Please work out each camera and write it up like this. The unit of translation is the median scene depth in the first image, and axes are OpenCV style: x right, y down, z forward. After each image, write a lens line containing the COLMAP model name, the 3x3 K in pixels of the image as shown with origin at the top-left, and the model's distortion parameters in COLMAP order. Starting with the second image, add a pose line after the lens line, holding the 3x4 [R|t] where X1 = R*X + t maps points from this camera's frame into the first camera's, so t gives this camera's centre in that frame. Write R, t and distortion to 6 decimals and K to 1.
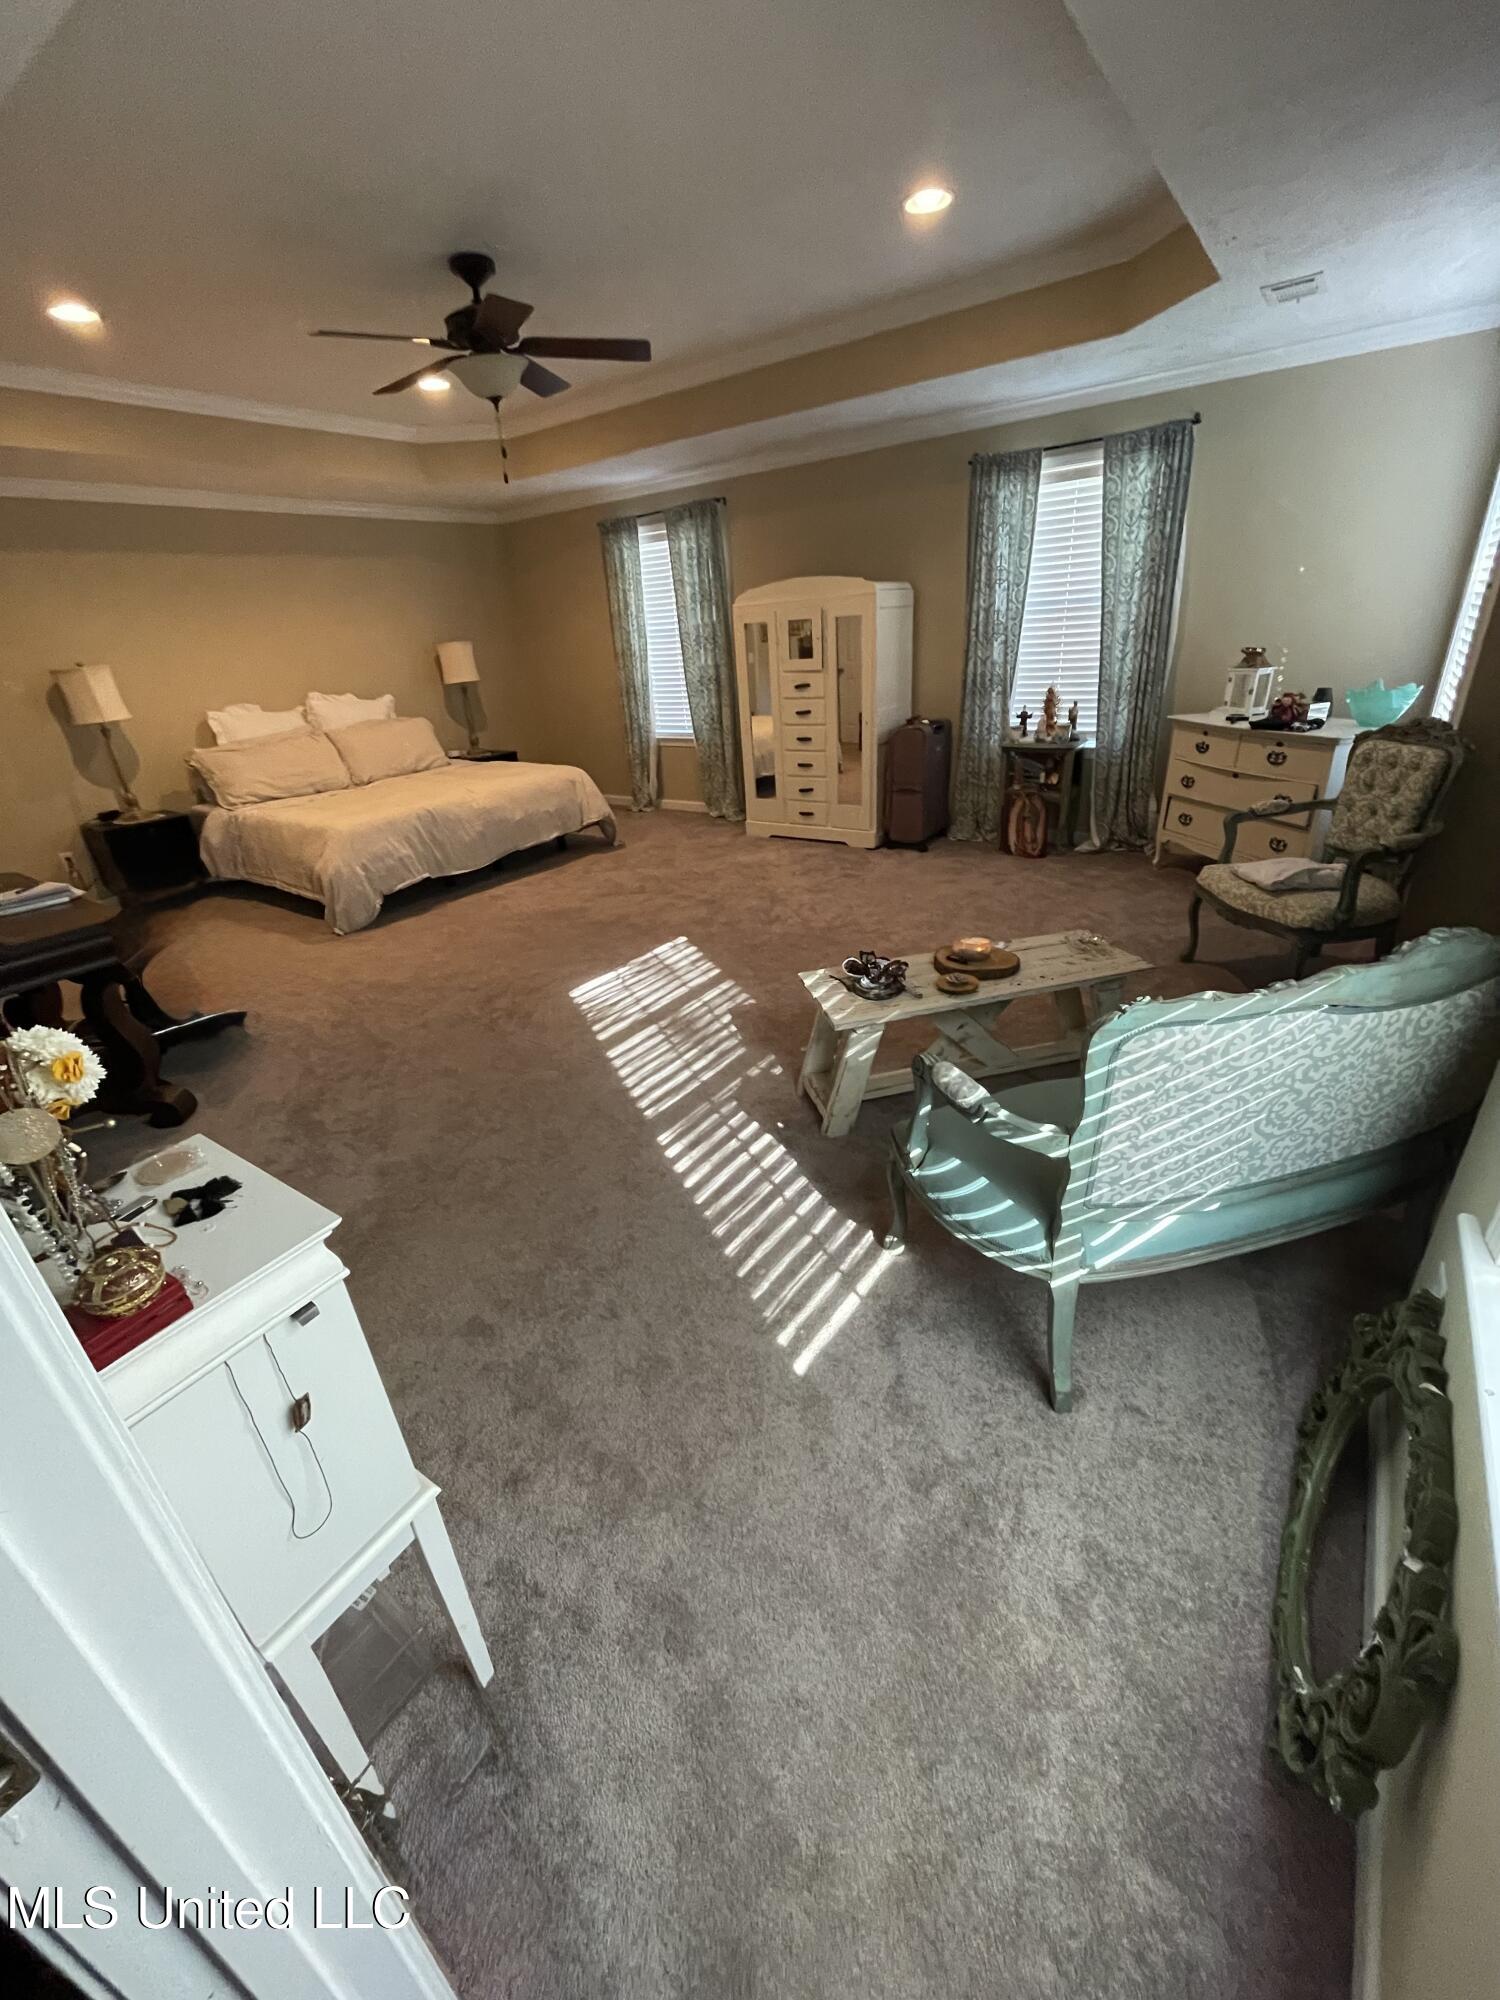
lens RADIAL K [[804.9, 0, 745.5], [0, 804.9, 1005.1], [0, 0, 1]] dist [0.002182, -0.000088]
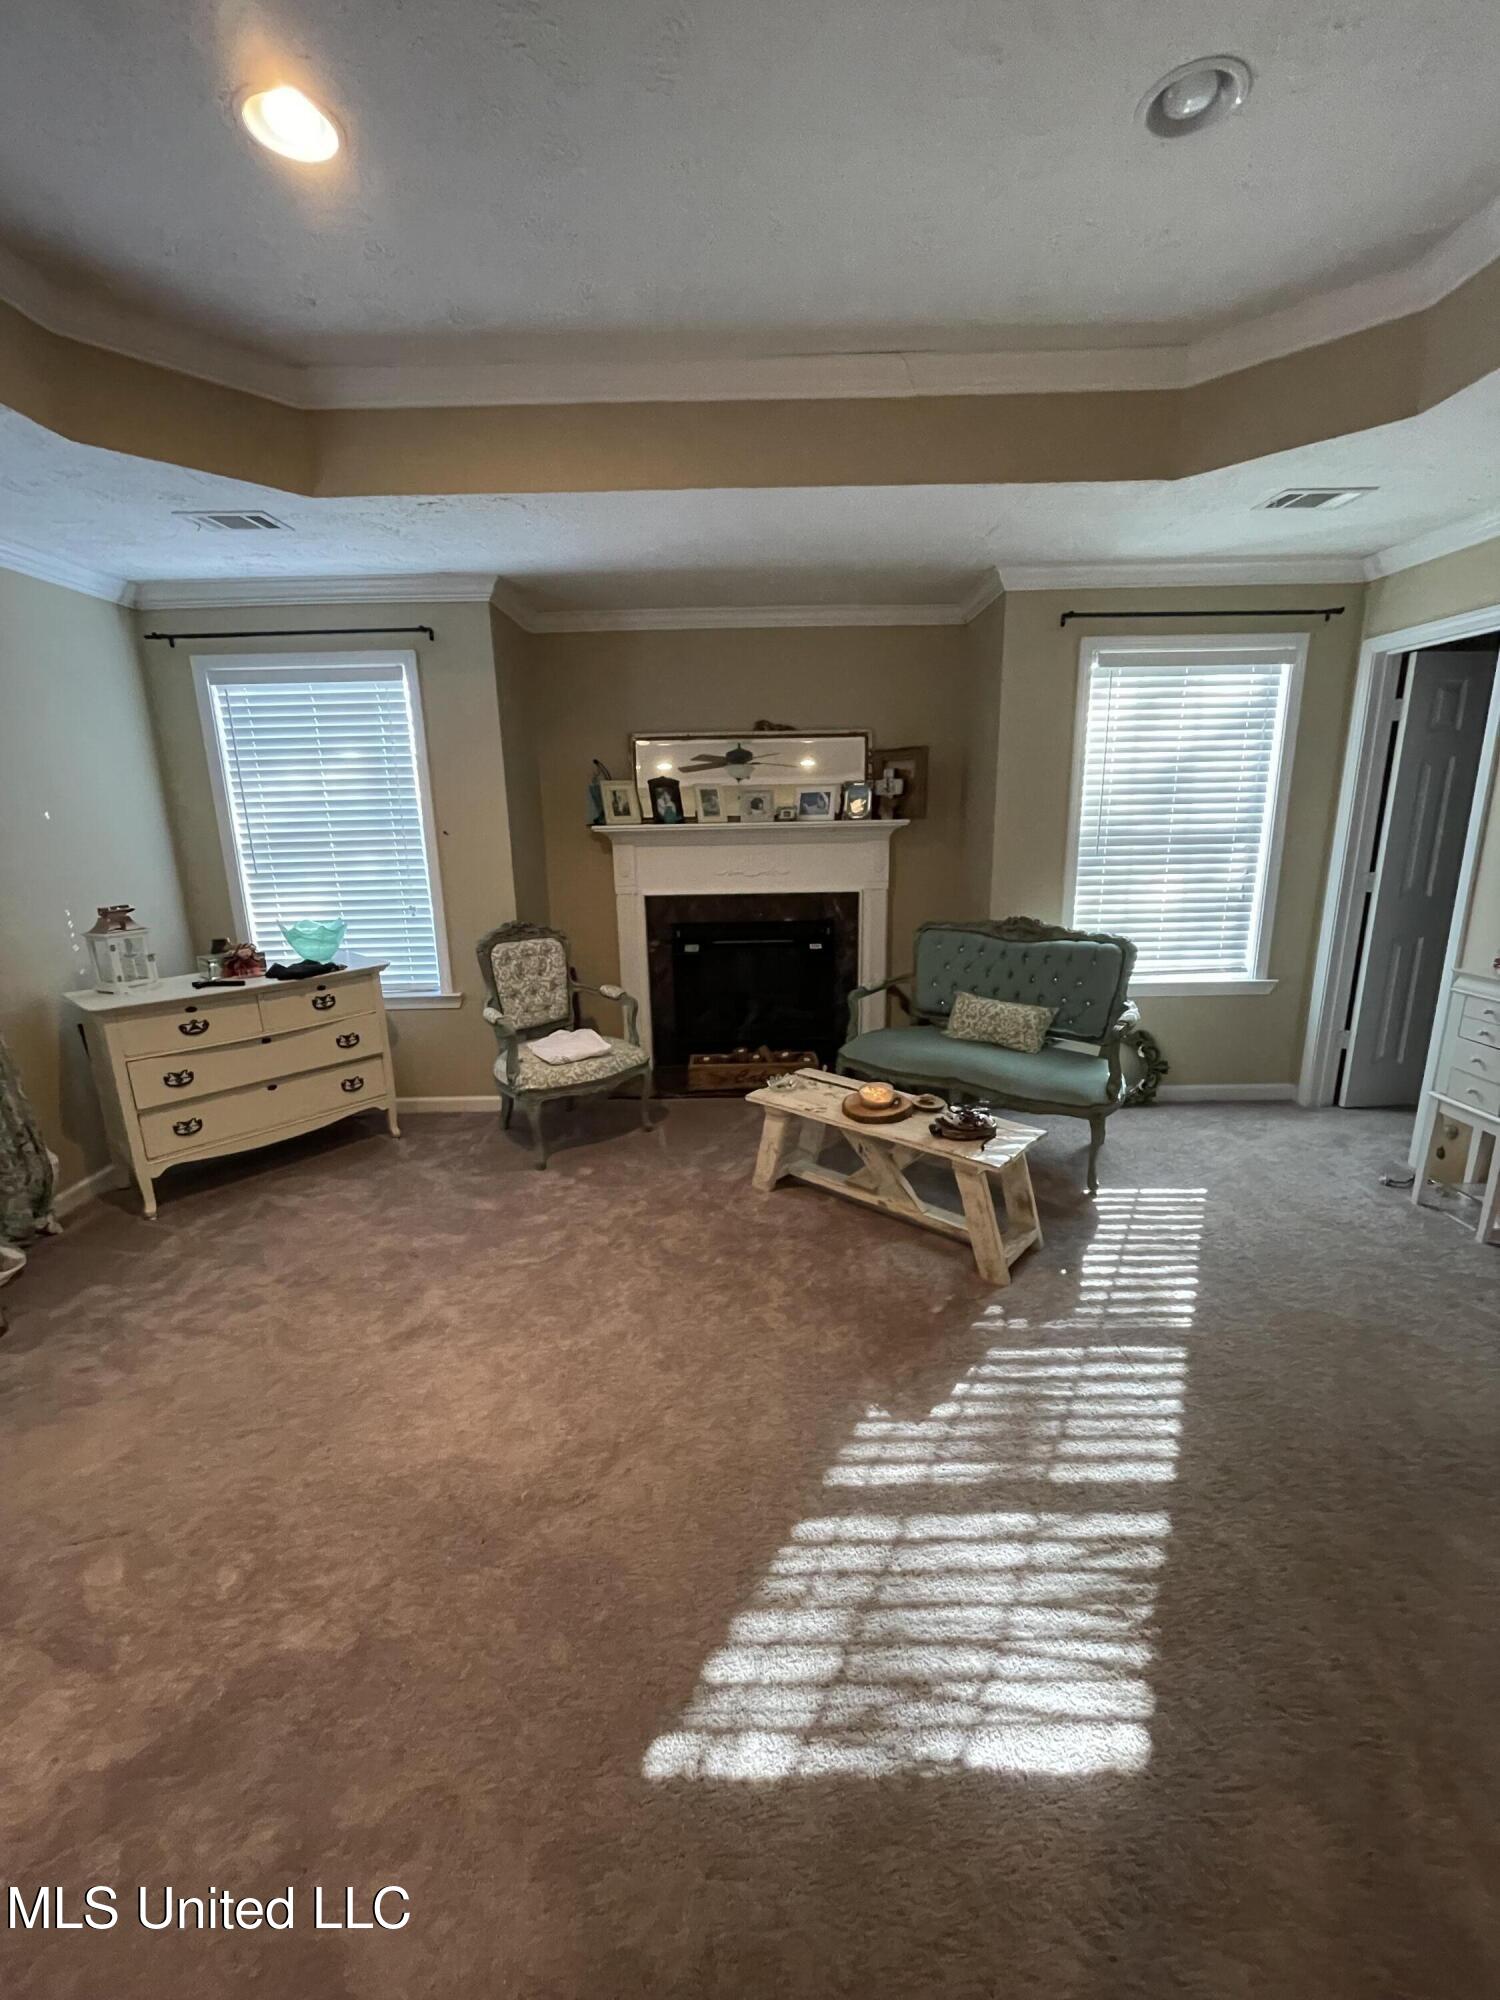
lens RADIAL K [[804.9, 0, 743.4], [0, 804.9, 995.0], [0, 0, 1]] dist [0.002182, -0.000088]
pose [[-0.570111, -0.121723, 0.812500, -0.411154], [0.404835, 0.818940, 0.406751, -0.575694], [-0.714900, 0.560822, -0.417609, 1.214748]]
